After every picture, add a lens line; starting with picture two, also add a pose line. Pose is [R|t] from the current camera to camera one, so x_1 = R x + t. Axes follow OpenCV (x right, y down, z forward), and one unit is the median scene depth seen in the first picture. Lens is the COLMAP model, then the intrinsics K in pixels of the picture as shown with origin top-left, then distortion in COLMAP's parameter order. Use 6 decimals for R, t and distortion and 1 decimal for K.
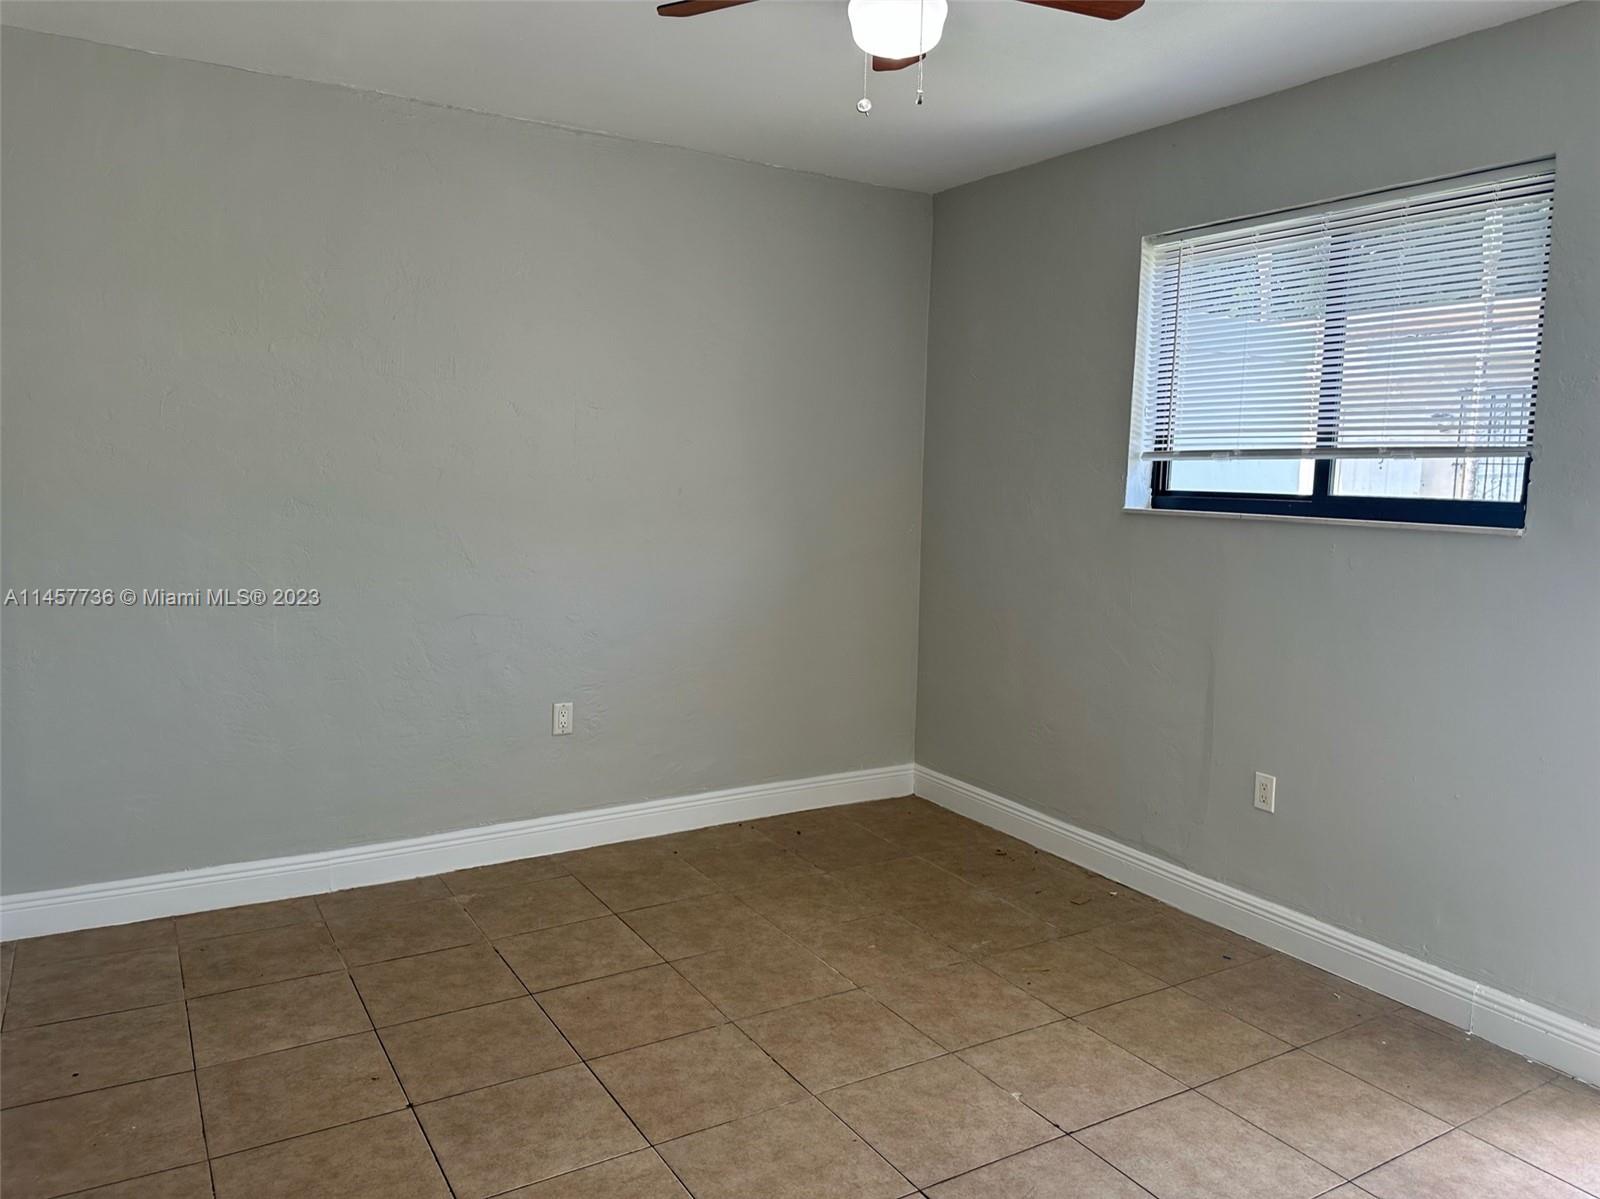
lens RADIAL K [[1130.7, 0, 798.4], [0, 1130.7, 604.8], [0, 0, 1]] dist [0.067865, -0.100686]
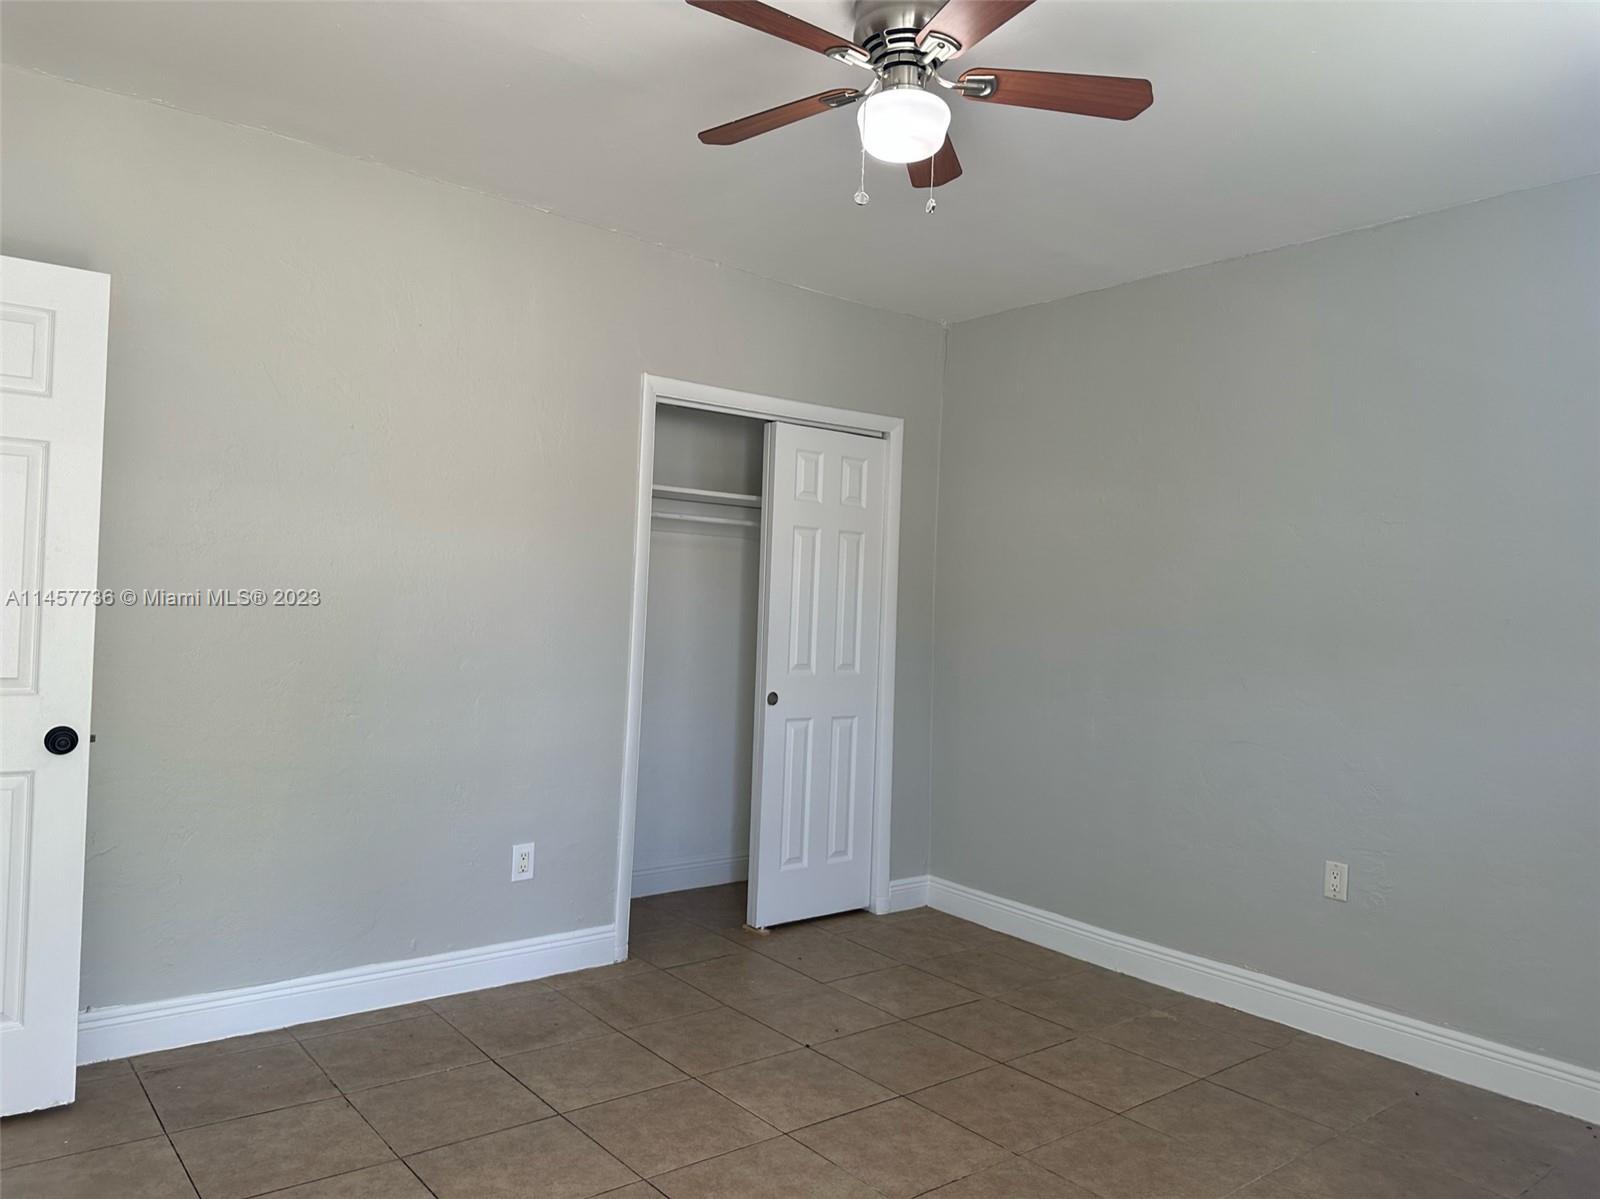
lens RADIAL K [[1139.3, 0, 800.0], [0, 1139.3, 599.5], [0, 0, 1]] dist [-0.002106, -0.001367]
pose [[0.155309, -0.013816, -0.987769, 0.700807], [-0.164319, 0.985611, -0.039622, -0.011633], [0.974104, 0.168463, 0.150804, 0.513150]]
